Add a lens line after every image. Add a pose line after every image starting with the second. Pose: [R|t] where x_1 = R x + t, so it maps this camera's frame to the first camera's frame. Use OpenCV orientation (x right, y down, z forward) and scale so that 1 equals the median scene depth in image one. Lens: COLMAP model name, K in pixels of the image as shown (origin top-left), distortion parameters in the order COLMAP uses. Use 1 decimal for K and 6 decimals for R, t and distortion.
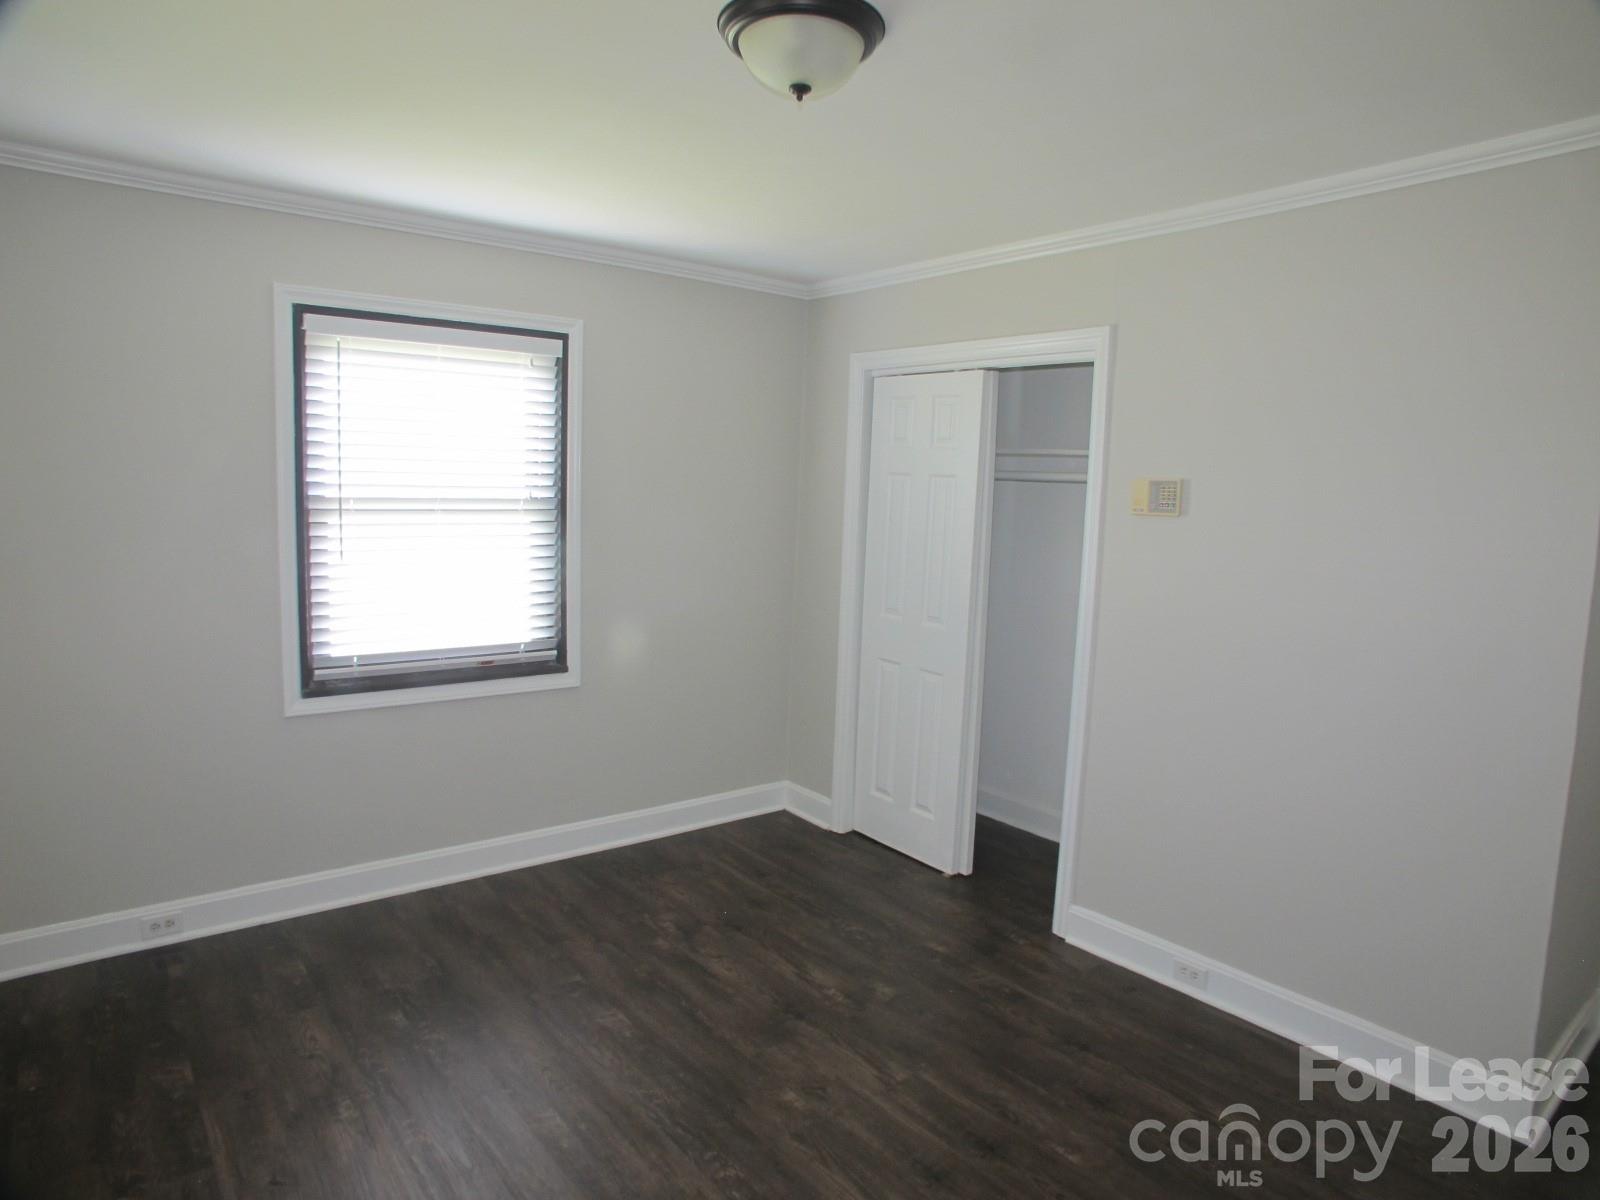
lens RADIAL K [[976.3, 0, 800.0], [0, 976.3, 600.0], [0, 0, 1]] dist [-0.129236, 0.052459]
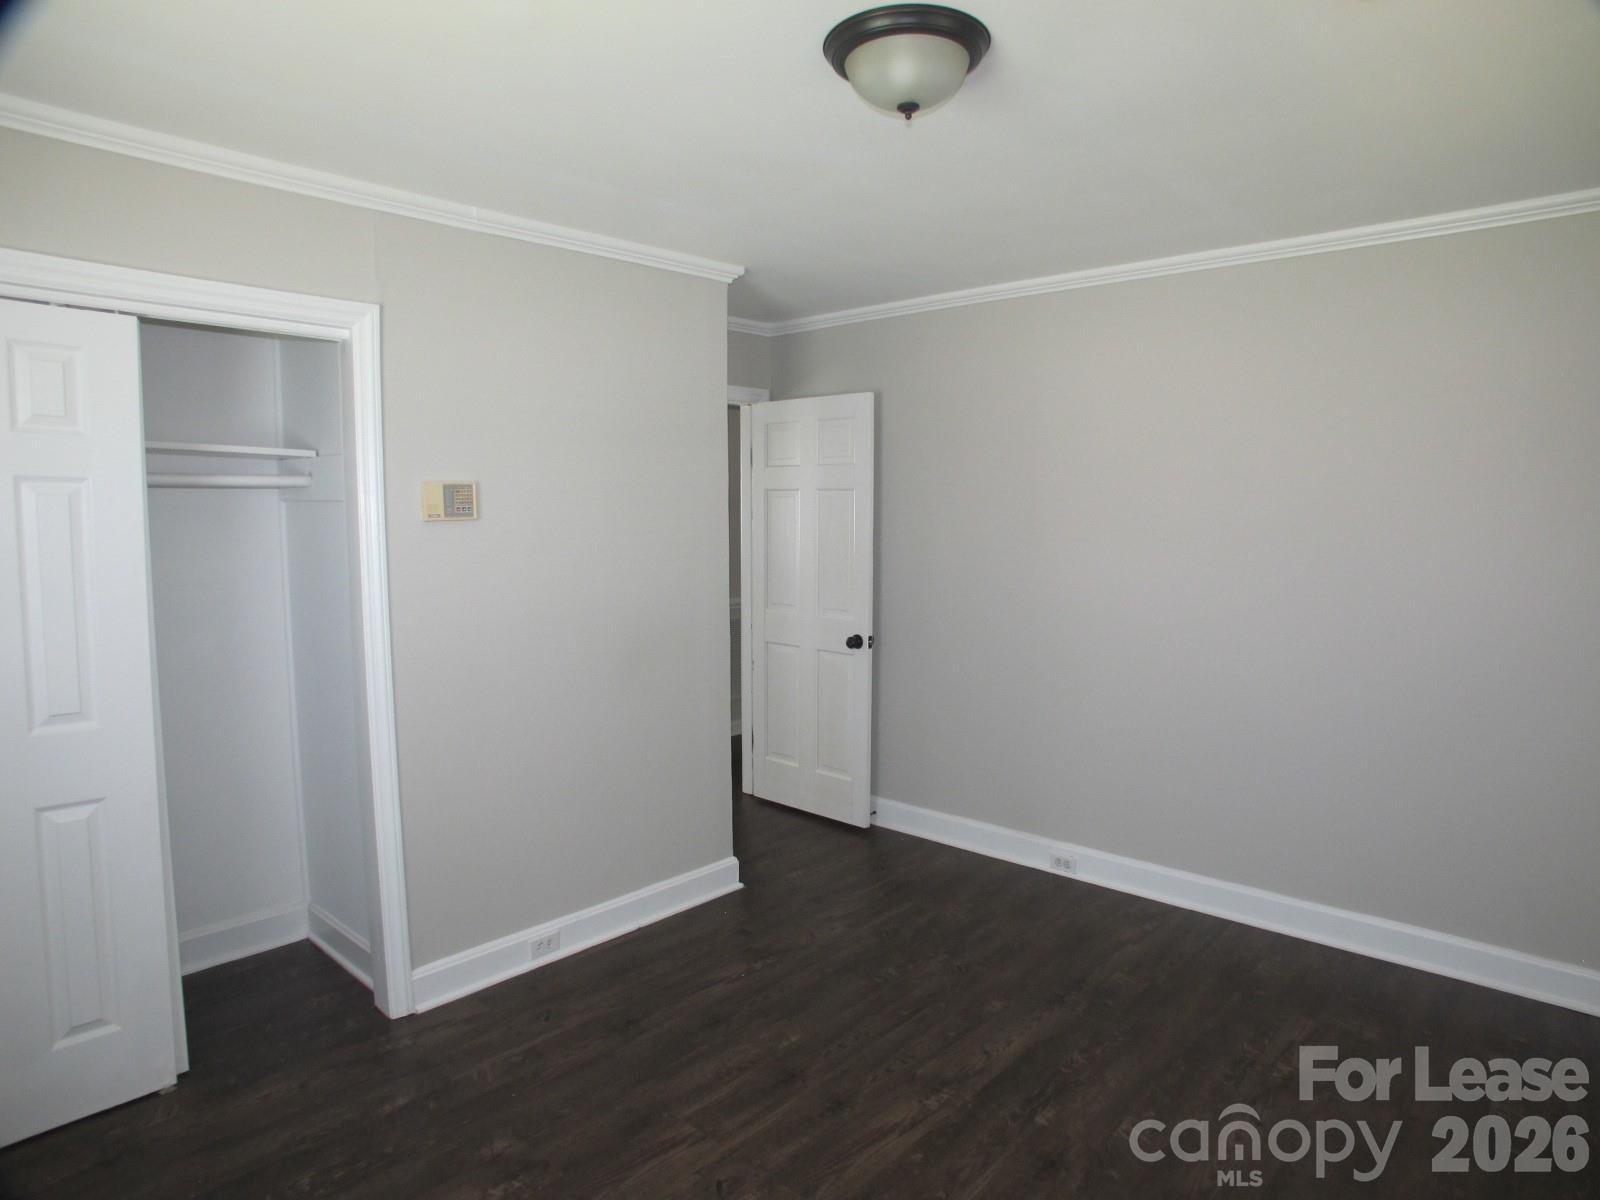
lens RADIAL K [[976.3, 0, 800.0], [0, 976.3, 600.0], [0, 0, 1]] dist [-0.129236, 0.052459]
pose [[-0.179211, -0.116711, 0.976863, -0.643634], [0.113769, 0.983818, 0.138414, -0.103812], [-0.977210, 0.135942, -0.163033, 0.833027]]
